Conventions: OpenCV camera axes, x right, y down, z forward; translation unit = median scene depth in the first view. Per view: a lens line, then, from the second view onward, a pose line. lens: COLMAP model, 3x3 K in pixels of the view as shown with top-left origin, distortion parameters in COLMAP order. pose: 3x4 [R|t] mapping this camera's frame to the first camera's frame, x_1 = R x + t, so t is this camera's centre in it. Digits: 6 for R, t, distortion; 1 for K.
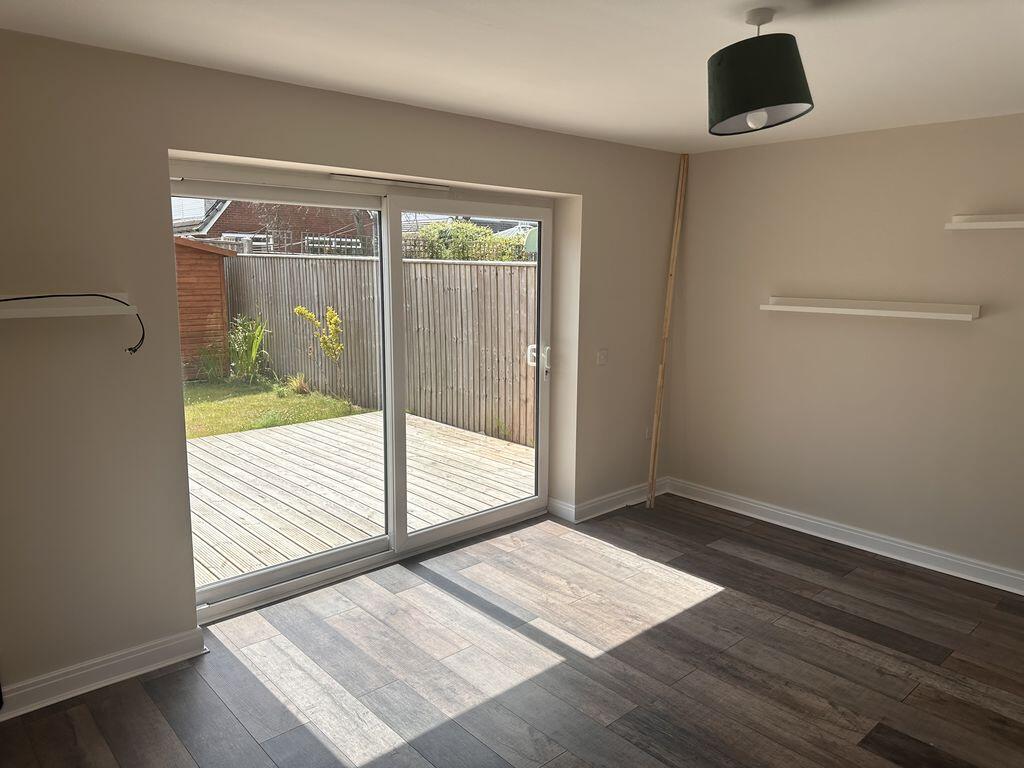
lens RADIAL K [[700.9, 0, 513.6], [0, 700.9, 455.2], [0, 0, 1]] dist [-0.003453, -0.002695]
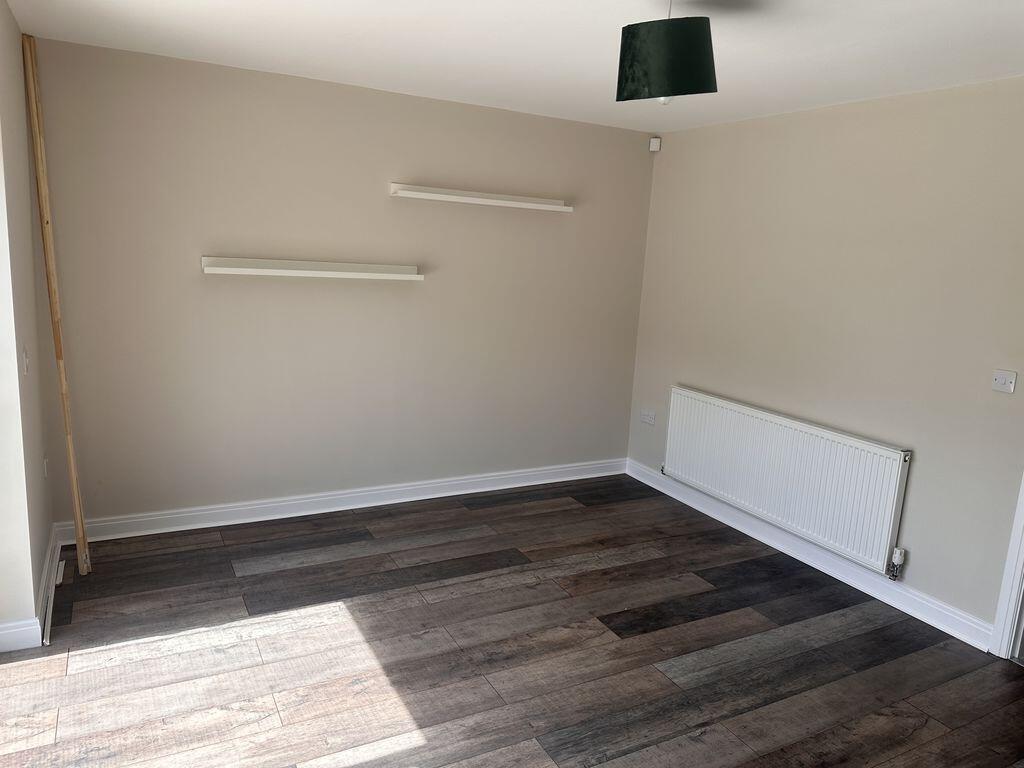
lens RADIAL K [[742.7, 0, 512.0], [0, 742.7, 384.0], [0, 0, 1]] dist [0.088304, -0.086285]
pose [[0.246961, -0.182303, 0.951723, -0.485562], [0.210099, 0.968855, 0.131067, -0.147394], [-0.945975, 0.167588, 0.277571, 0.536529]]
